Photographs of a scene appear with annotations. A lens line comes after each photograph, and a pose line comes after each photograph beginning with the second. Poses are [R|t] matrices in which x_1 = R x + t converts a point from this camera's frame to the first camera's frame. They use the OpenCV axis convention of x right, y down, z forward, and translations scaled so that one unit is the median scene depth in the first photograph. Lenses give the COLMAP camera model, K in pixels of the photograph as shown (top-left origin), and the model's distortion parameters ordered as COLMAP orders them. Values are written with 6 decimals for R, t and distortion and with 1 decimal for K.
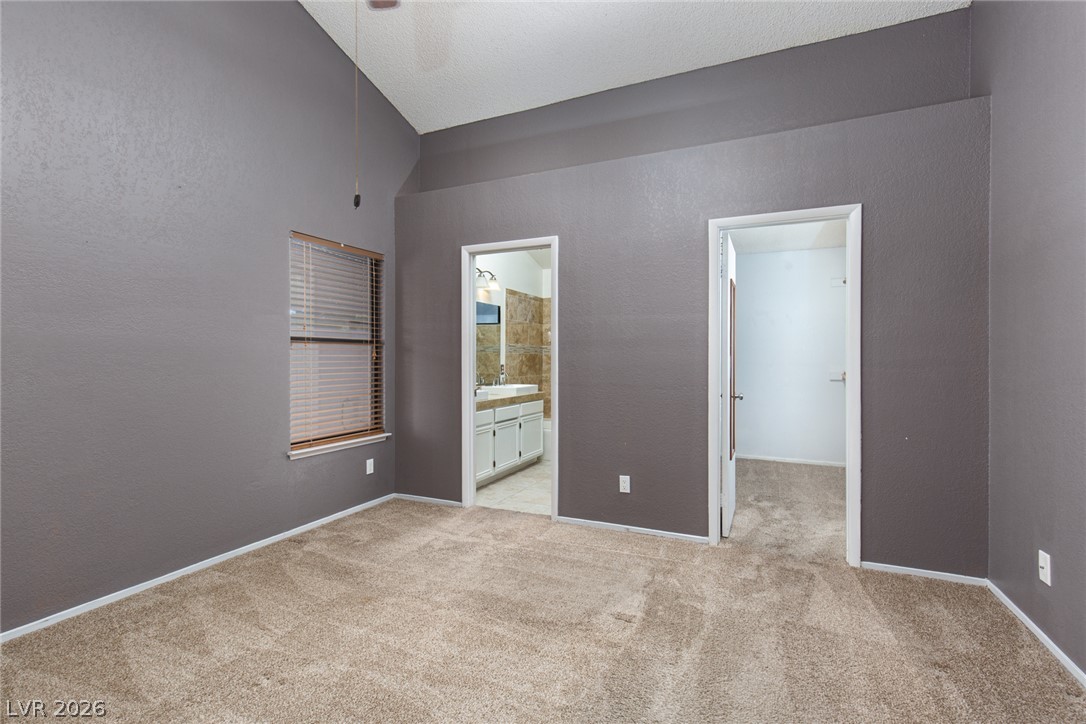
lens RADIAL K [[489.9, 0, 544.4], [0, 489.9, 363.9], [0, 0, 1]] dist [0.005263, -0.000947]
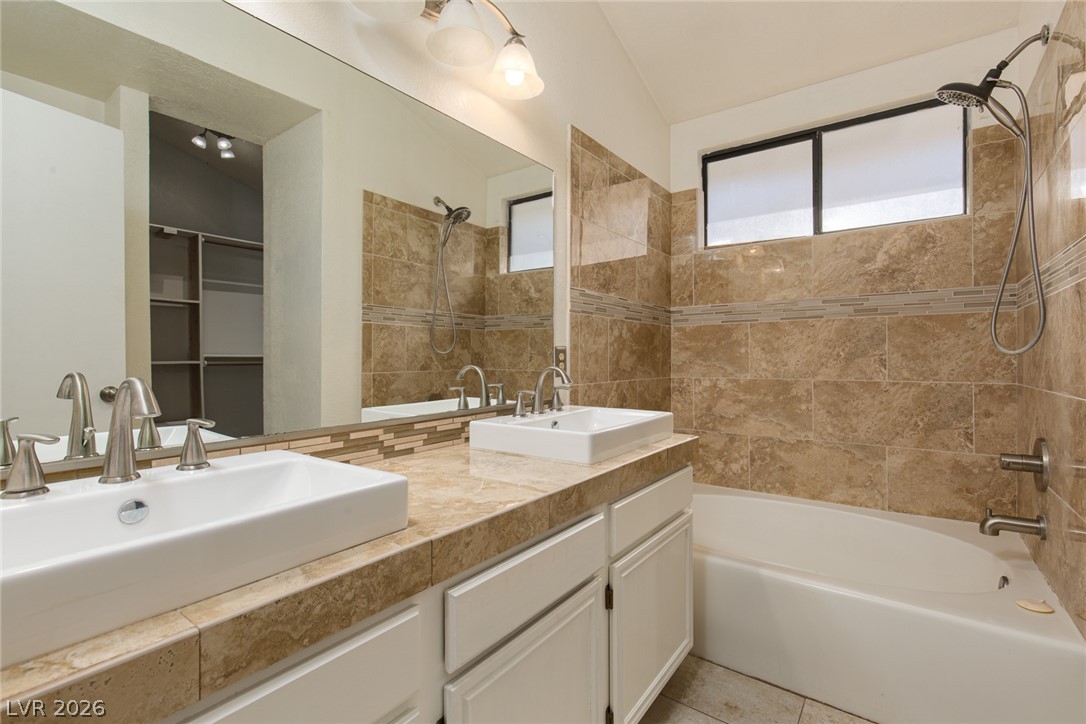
lens RADIAL K [[489.9, 0, 544.4], [0, 489.9, 363.9], [0, 0, 1]] dist [0.005263, -0.000947]
pose [[0.978517, -0.004360, -0.206121, -0.026747], [0.005456, 0.999974, 0.004752, 0.011007], [0.206095, -0.005775, 0.978515, 0.656120]]
